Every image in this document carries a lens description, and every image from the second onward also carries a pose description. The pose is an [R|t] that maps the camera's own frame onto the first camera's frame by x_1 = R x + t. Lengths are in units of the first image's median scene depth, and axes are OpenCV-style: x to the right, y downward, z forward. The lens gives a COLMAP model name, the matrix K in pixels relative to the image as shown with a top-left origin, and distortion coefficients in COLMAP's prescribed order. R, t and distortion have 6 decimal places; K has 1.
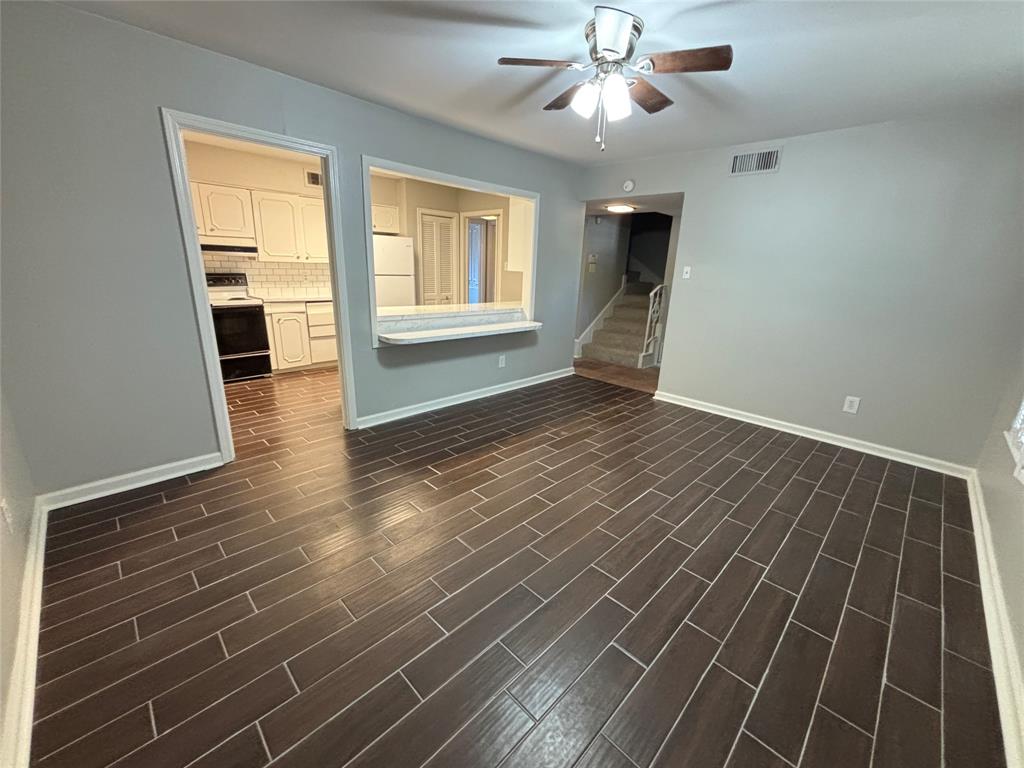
lens RADIAL K [[415.0, 0, 514.0], [0, 415.0, 382.9], [0, 0, 1]] dist [-0.012689, 0.000033]
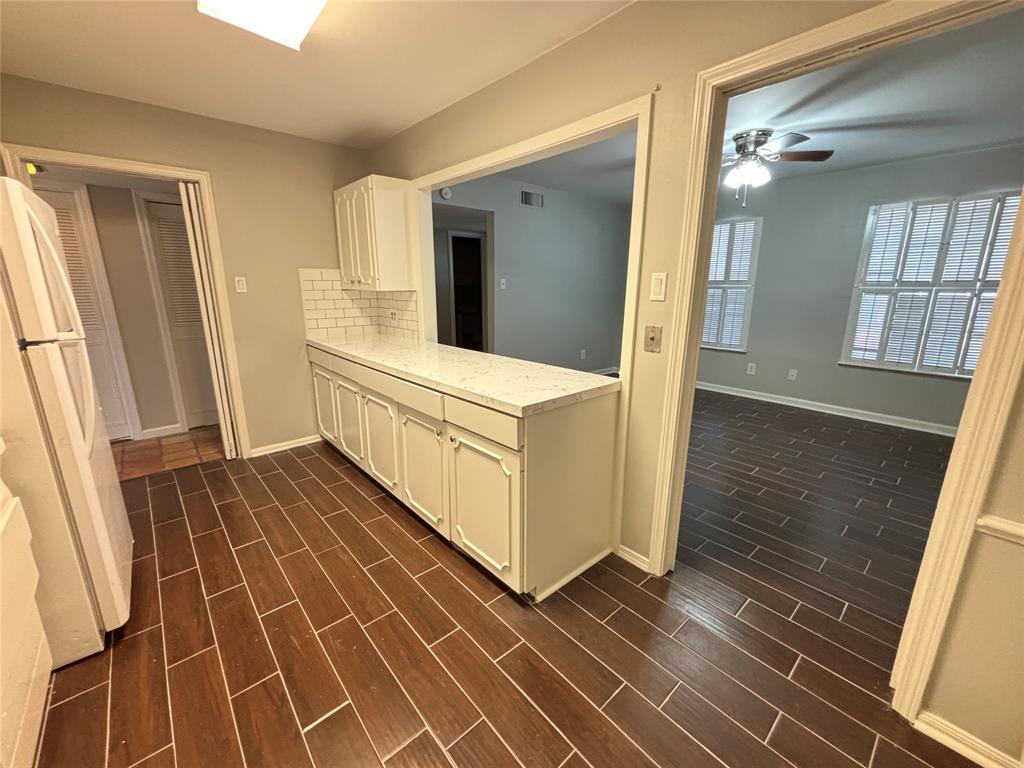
lens RADIAL K [[415.0, 0, 516.4], [0, 415.0, 382.6], [0, 0, 1]] dist [-0.012689, 0.000033]
pose [[0.041867, -0.267004, 0.962786, -0.605056], [0.272285, 0.930205, 0.246128, -0.228319], [-0.961305, 0.251847, 0.111646, 0.721577]]
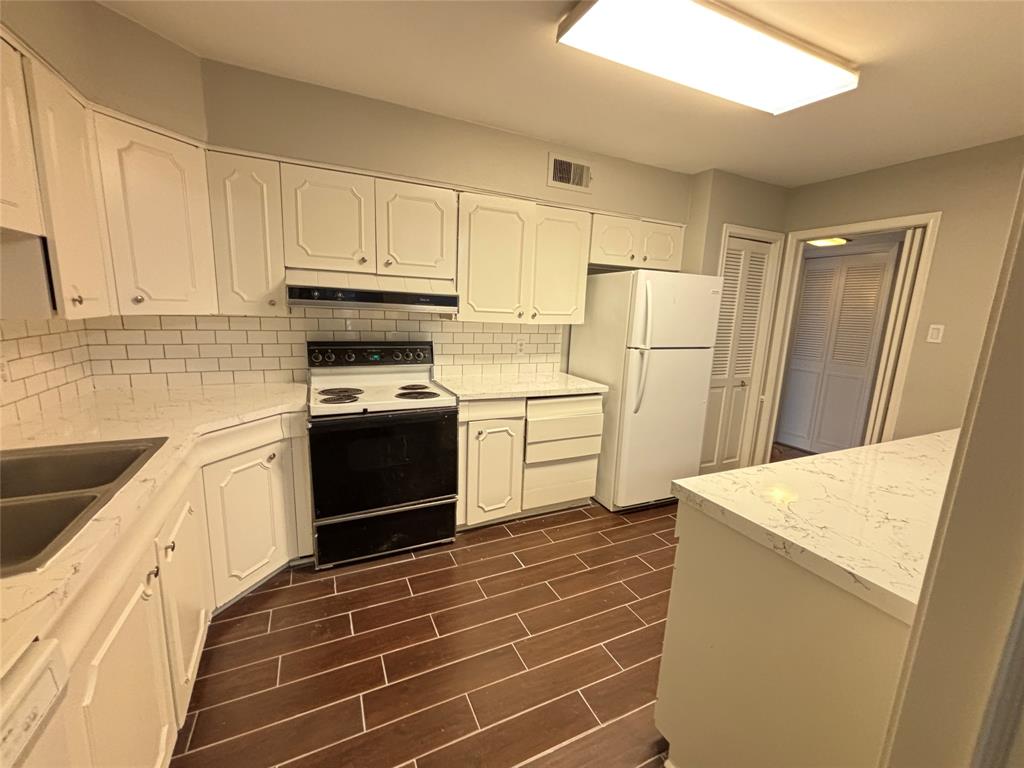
lens RADIAL K [[415.0, 0, 511.1], [0, 415.0, 383.9], [0, 0, 1]] dist [-0.012689, 0.000033]
pose [[0.940231, 0.060553, -0.335111, -0.361707], [-0.097206, 0.990845, -0.093692, -0.168671], [0.326370, 0.120667, 0.937509, 0.519956]]
